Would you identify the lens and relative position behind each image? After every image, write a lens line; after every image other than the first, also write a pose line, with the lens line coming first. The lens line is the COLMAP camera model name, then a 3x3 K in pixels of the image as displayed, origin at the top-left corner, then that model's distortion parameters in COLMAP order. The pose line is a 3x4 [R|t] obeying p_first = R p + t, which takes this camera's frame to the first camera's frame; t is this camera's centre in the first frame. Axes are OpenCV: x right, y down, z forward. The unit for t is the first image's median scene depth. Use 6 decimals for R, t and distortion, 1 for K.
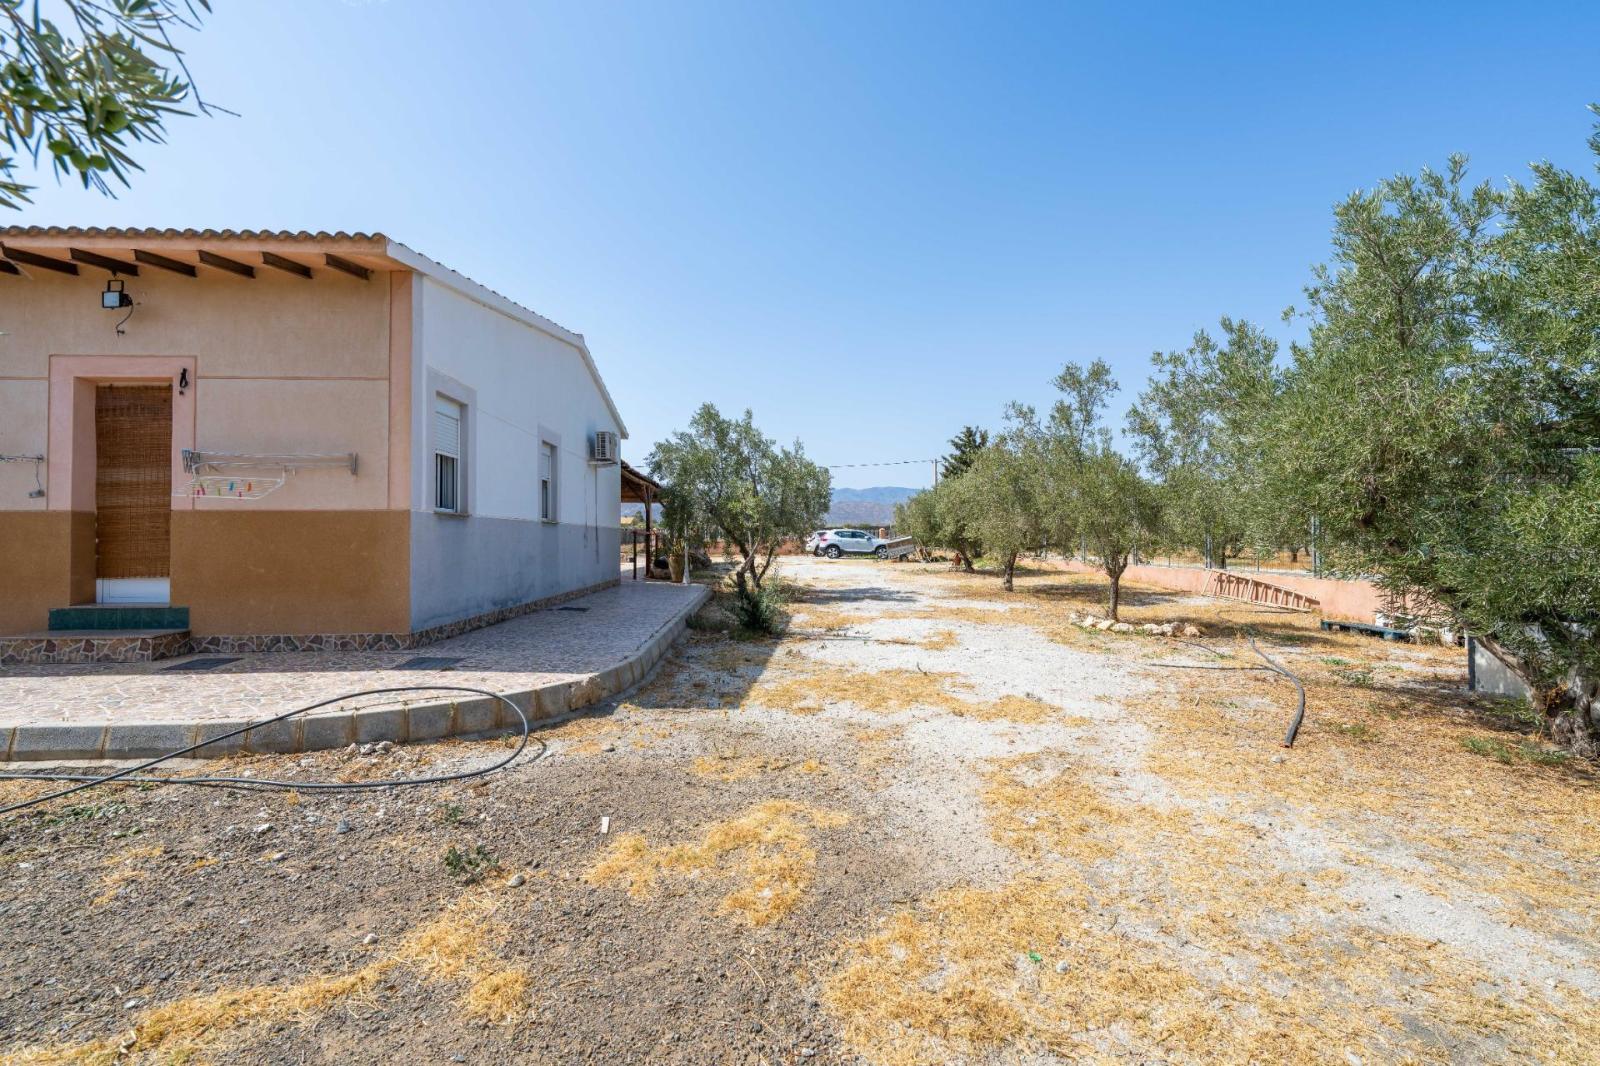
lens RADIAL K [[628.4, 0, 800.0], [0, 628.4, 533.0], [0, 0, 1]] dist [-0.001237, 0.000036]
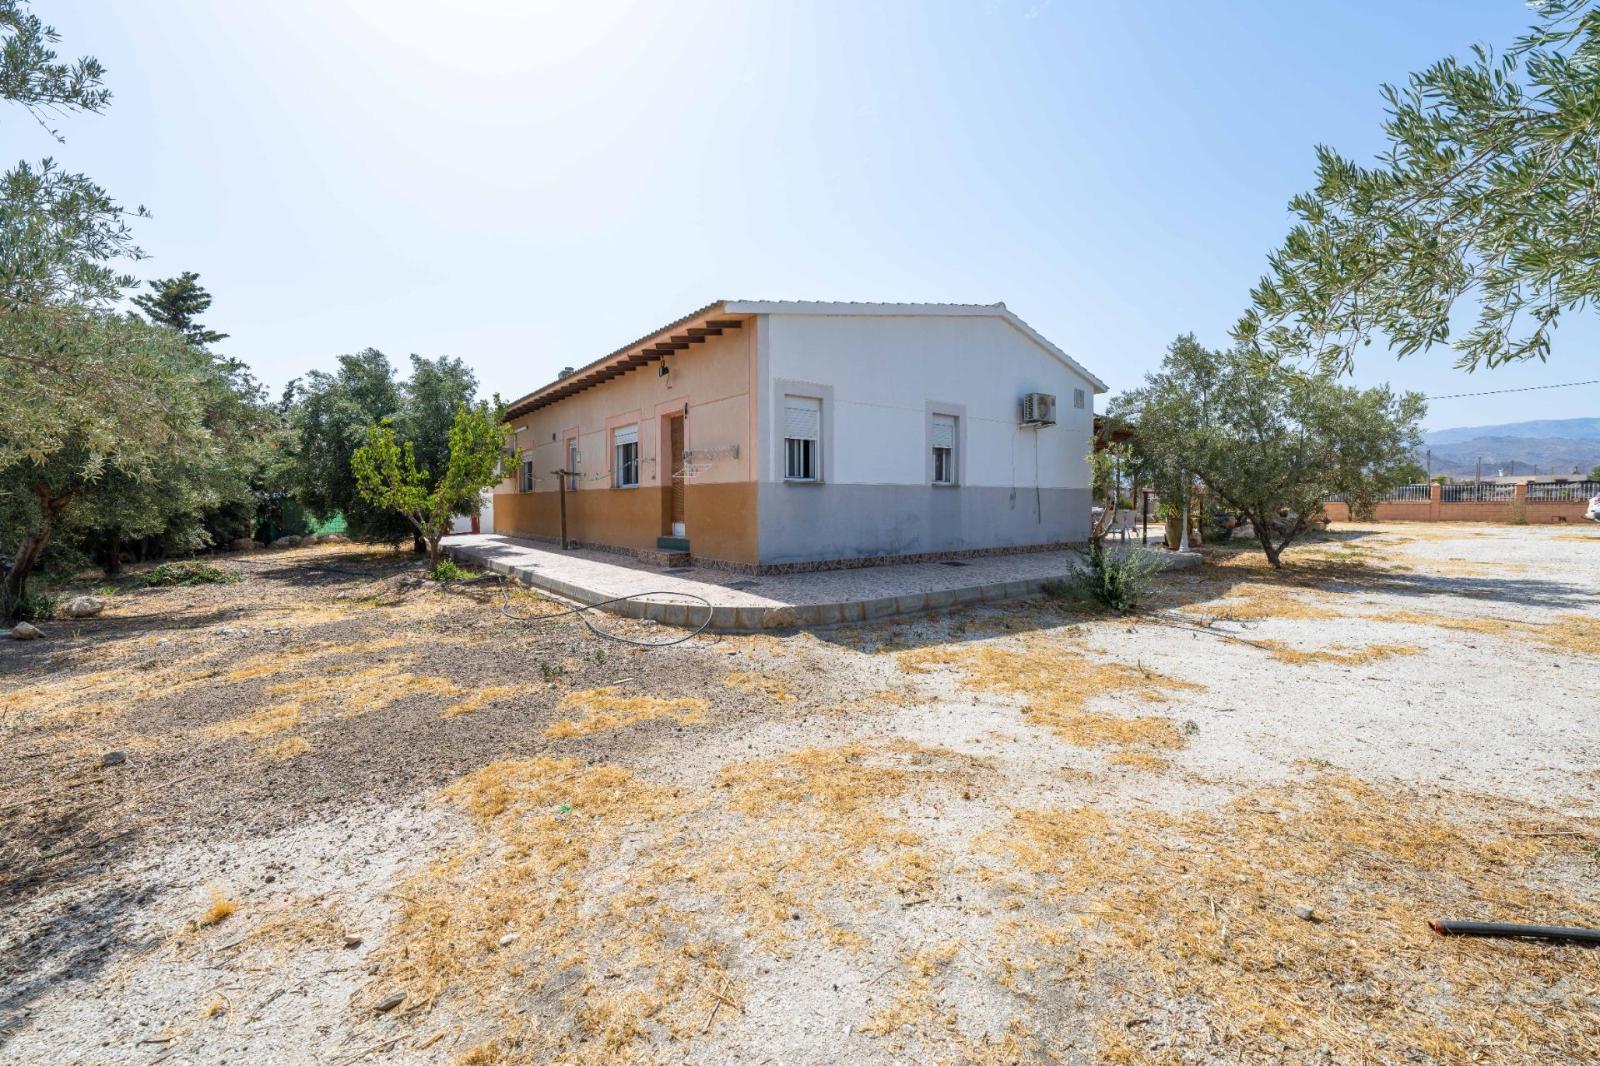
lens RADIAL K [[648.9, 0, 822.0], [0, 648.9, 526.7], [0, 0, 1]] dist [-0.014379, -0.000008]
pose [[0.569936, 0.031518, -0.821084, 0.731973], [0.010697, 0.998895, 0.045769, 0.002301], [0.821620, -0.034869, 0.568969, 0.272590]]
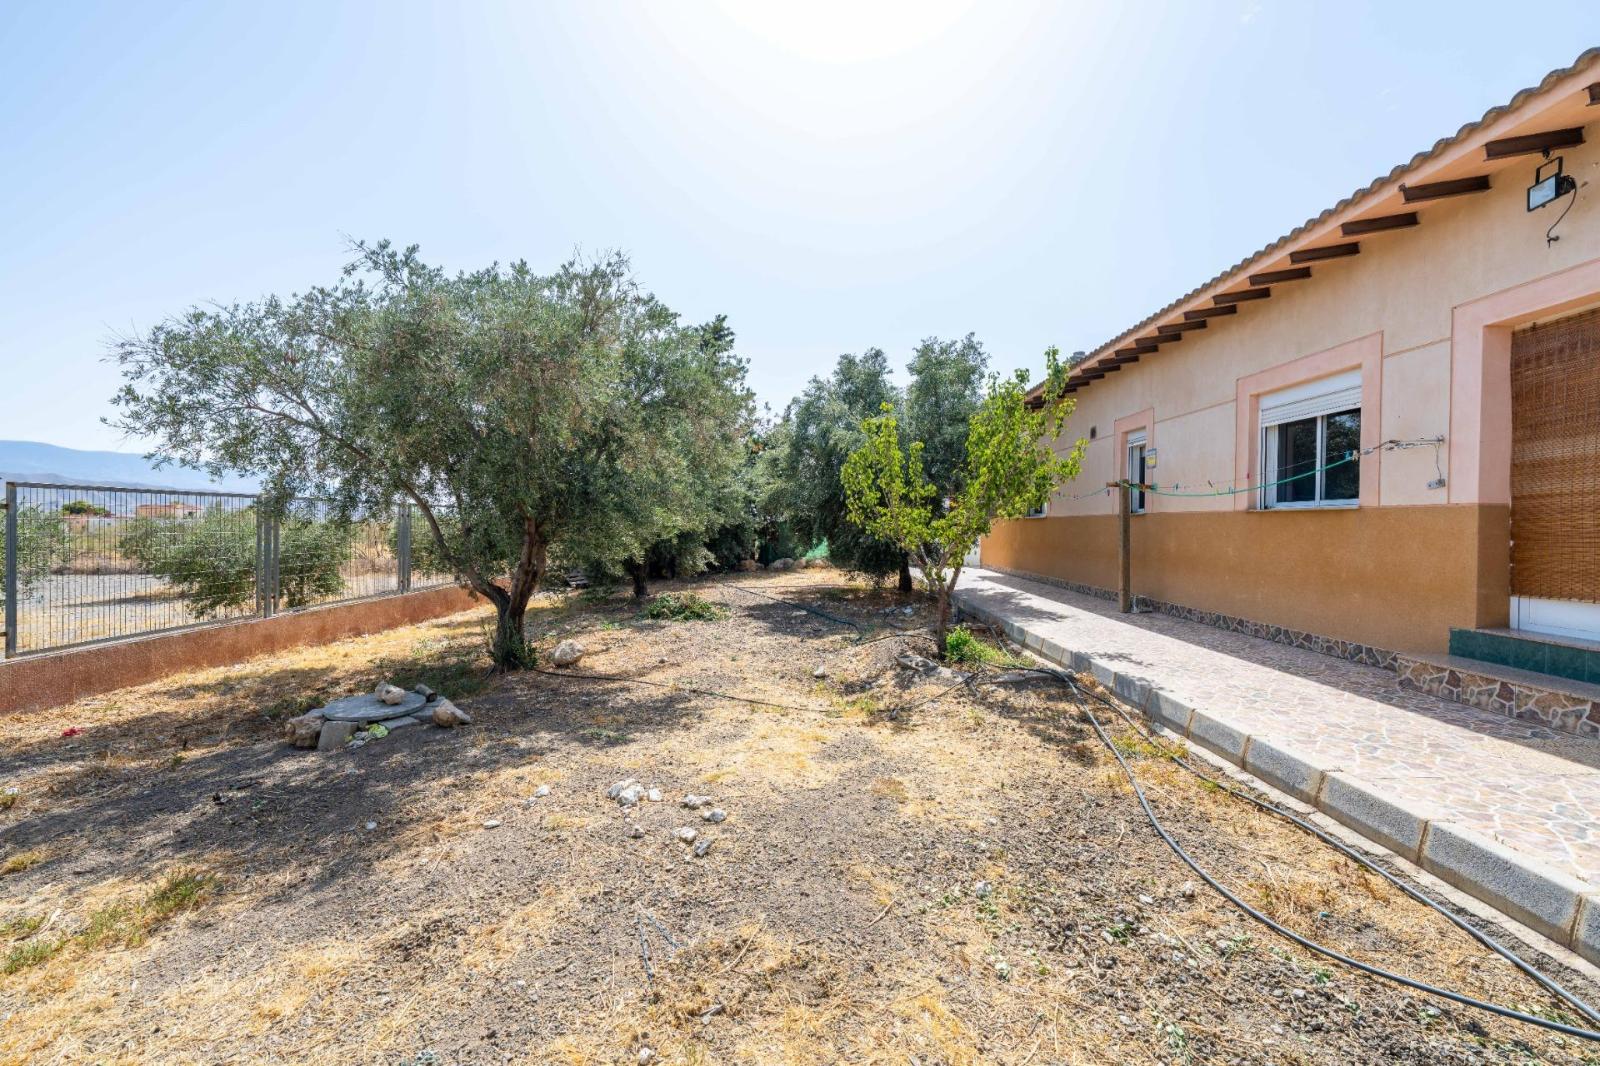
lens RADIAL K [[634.8, 0, 803.7], [0, 634.8, 527.1], [0, 0, 1]] dist [0.012483, 0.000107]
pose [[-0.071011, 0.006114, -0.997457, -0.321970], [0.001078, 0.999981, 0.006053, -0.012438], [0.997475, -0.000645, -0.071016, 0.237288]]
